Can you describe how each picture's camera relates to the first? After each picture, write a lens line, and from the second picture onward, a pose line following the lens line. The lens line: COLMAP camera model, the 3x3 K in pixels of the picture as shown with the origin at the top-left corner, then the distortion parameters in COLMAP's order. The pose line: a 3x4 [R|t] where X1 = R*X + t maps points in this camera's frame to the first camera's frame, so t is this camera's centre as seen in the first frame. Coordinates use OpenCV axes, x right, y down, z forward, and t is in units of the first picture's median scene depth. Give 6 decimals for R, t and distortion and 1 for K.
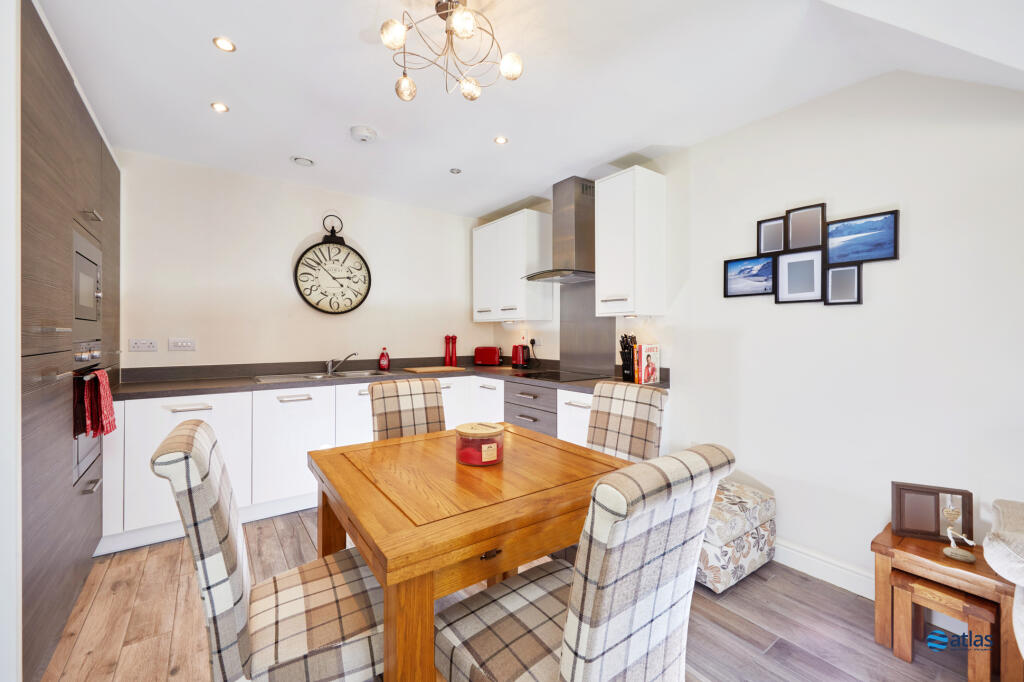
lens RADIAL K [[411.8, 0, 507.0], [0, 411.8, 332.8], [0, 0, 1]] dist [-0.001017, -0.000195]
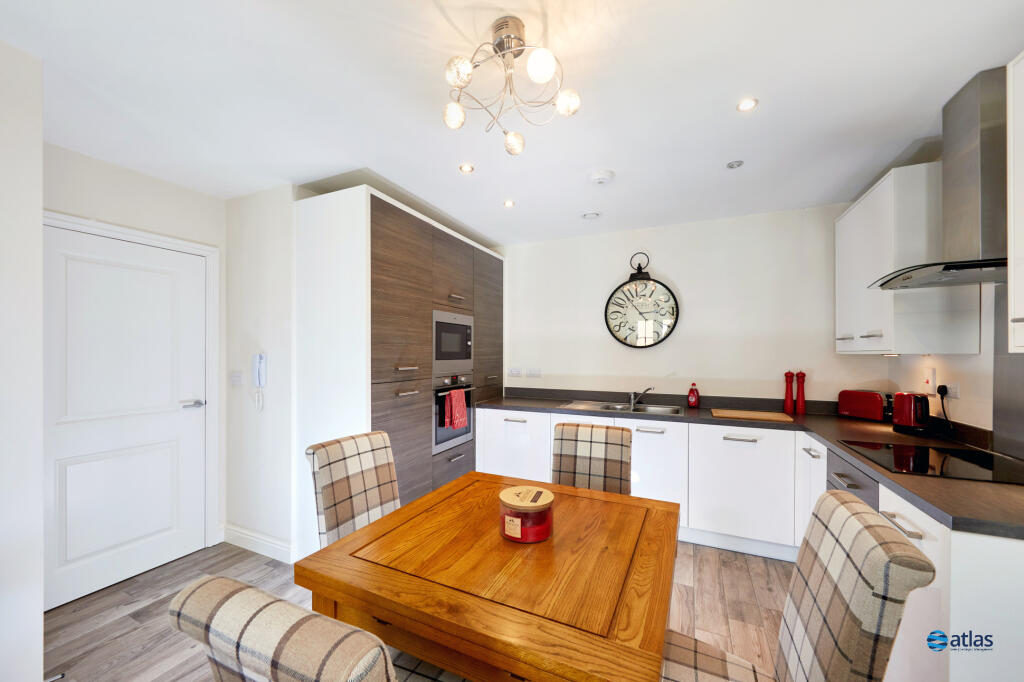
lens RADIAL K [[385.8, 0, 504.1], [0, 385.8, 354.4], [0, 0, 1]] dist [0.000143, -0.000179]
pose [[0.477059, 0.004325, -0.878861, 0.287931], [-0.000814, 0.999990, 0.004479, -0.035192], [0.878871, -0.001422, 0.477058, 0.251439]]
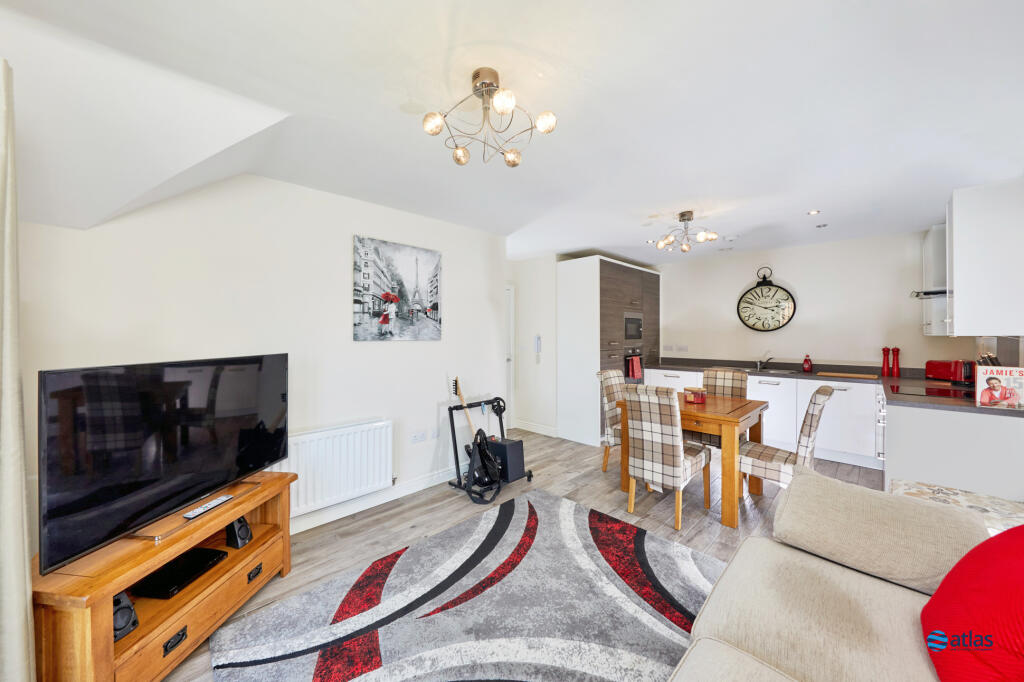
lens RADIAL K [[362.0, 0, 486.9], [0, 362.0, 335.9], [0, 0, 1]] dist [-0.005321, -0.000150]
pose [[0.120330, 0.004361, -0.992724, 0.847351], [0.003849, 0.999981, 0.004860, -0.041782], [0.992727, -0.004405, 0.120310, -0.208639]]
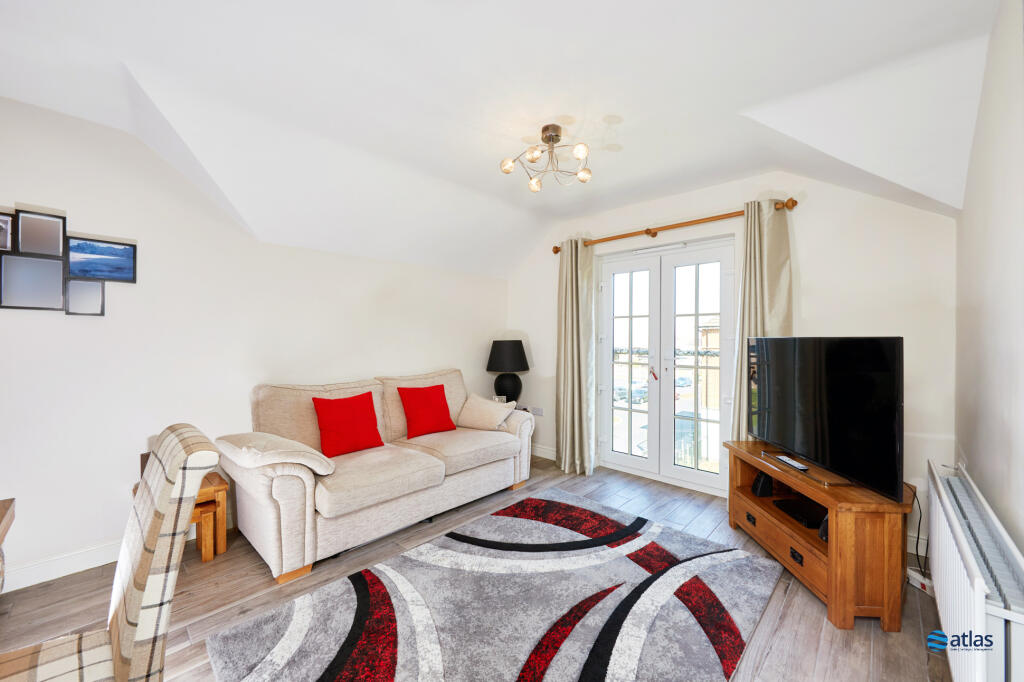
lens RADIAL K [[397.0, 0, 512.0], [0, 397.0, 341.0], [0, 0, 1]] dist [-0.000656, -0.000168]
pose [[-0.188912, -0.004165, 0.981985, -0.275304], [-0.002761, 0.999989, 0.003711, -0.003383], [-0.981990, -0.002010, -0.188921, 0.044785]]
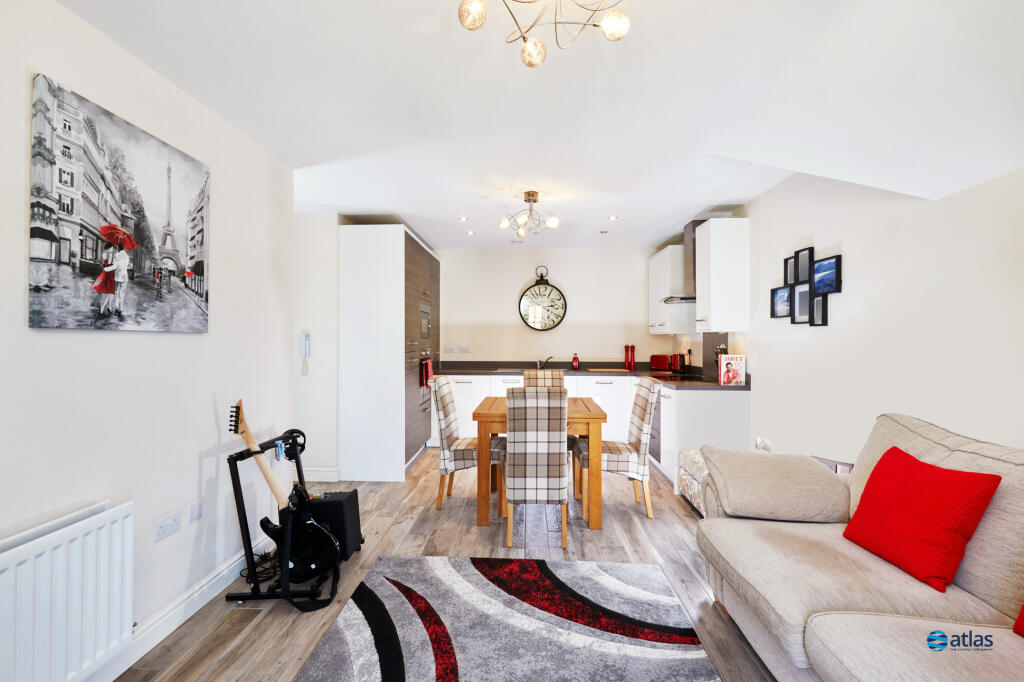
lens RADIAL K [[473.5, 0, 496.4], [0, 473.5, 337.5], [0, 0, 1]] dist [-0.000811, -0.000411]
pose [[0.770345, -0.001630, -0.637626, 0.601253], [-0.000322, 0.999996, -0.002946, -0.016444], [0.637628, 0.002475, 0.770341, -0.485231]]
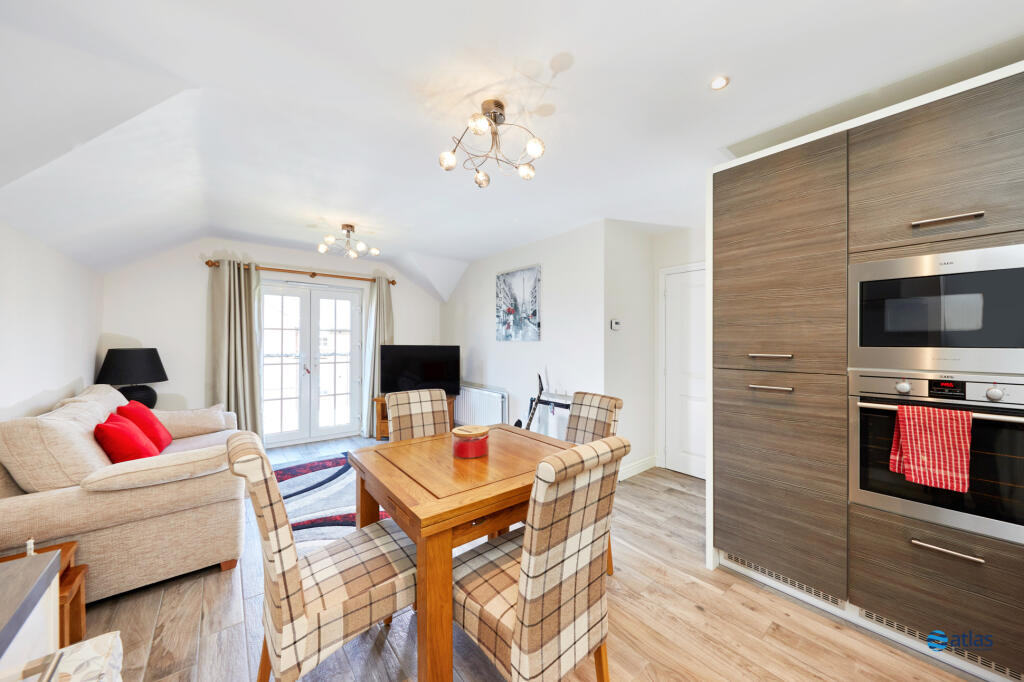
lens RADIAL K [[359.9, 0, 546.9], [0, 359.9, 339.4], [0, 0, 1]] dist [0.000261, 0.000011]
pose [[-0.994230, -0.001746, -0.107253, -0.084703], [-0.001248, 0.999988, -0.004709, -0.024954], [0.107260, -0.004548, -0.994221, 0.980186]]
